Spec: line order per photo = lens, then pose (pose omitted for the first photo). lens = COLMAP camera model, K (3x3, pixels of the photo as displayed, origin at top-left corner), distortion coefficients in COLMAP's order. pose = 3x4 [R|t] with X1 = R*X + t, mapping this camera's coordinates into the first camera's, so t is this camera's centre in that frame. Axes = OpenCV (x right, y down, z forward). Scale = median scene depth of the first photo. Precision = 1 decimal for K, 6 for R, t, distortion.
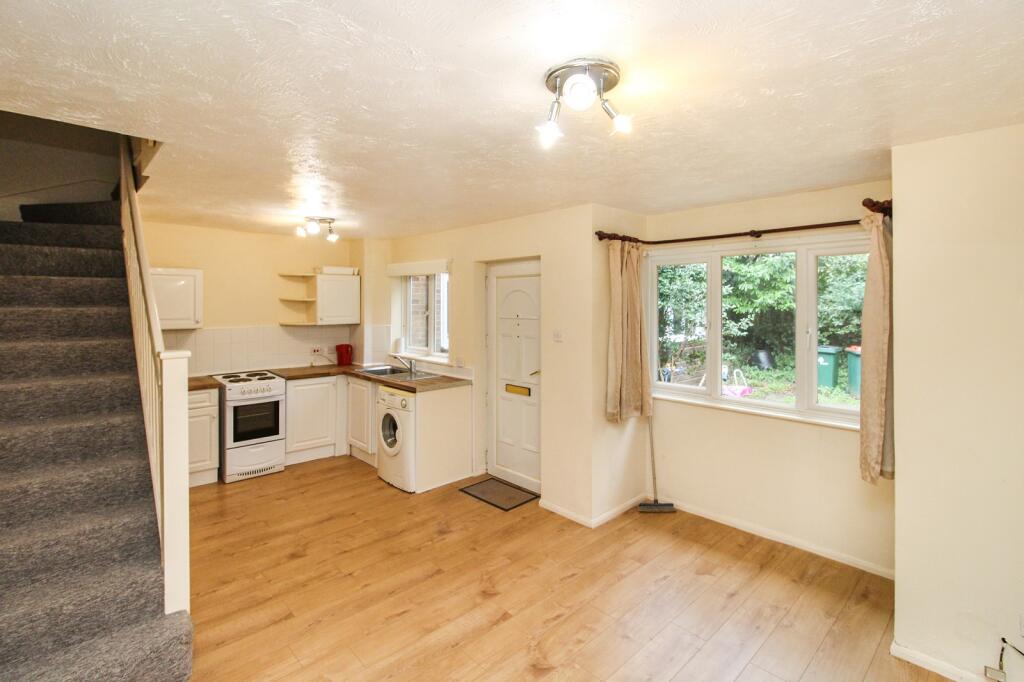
lens RADIAL K [[483.8, 0, 515.8], [0, 483.8, 307.1], [0, 0, 1]] dist [0.011285, -0.002332]
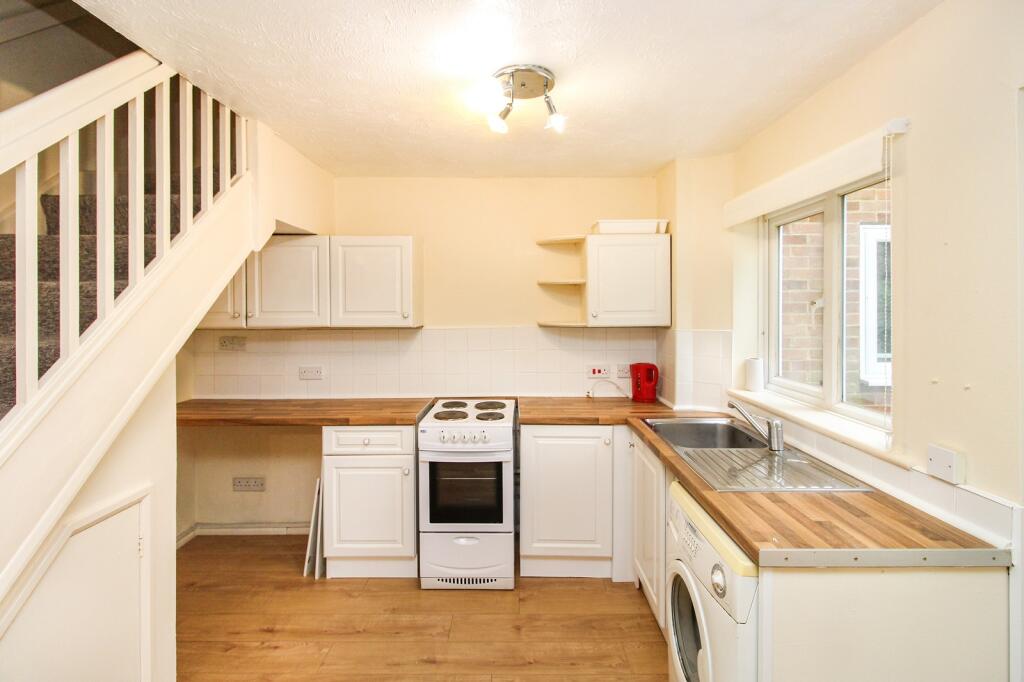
lens RADIAL K [[483.8, 0, 511.5], [0, 483.8, 309.8], [0, 0, 1]] dist [0.011285, -0.002332]
pose [[0.716846, -0.002183, -0.697229, -0.102840], [-0.000940, 0.999991, -0.004097, 0.023988], [0.697231, 0.003592, 0.716837, 0.645482]]
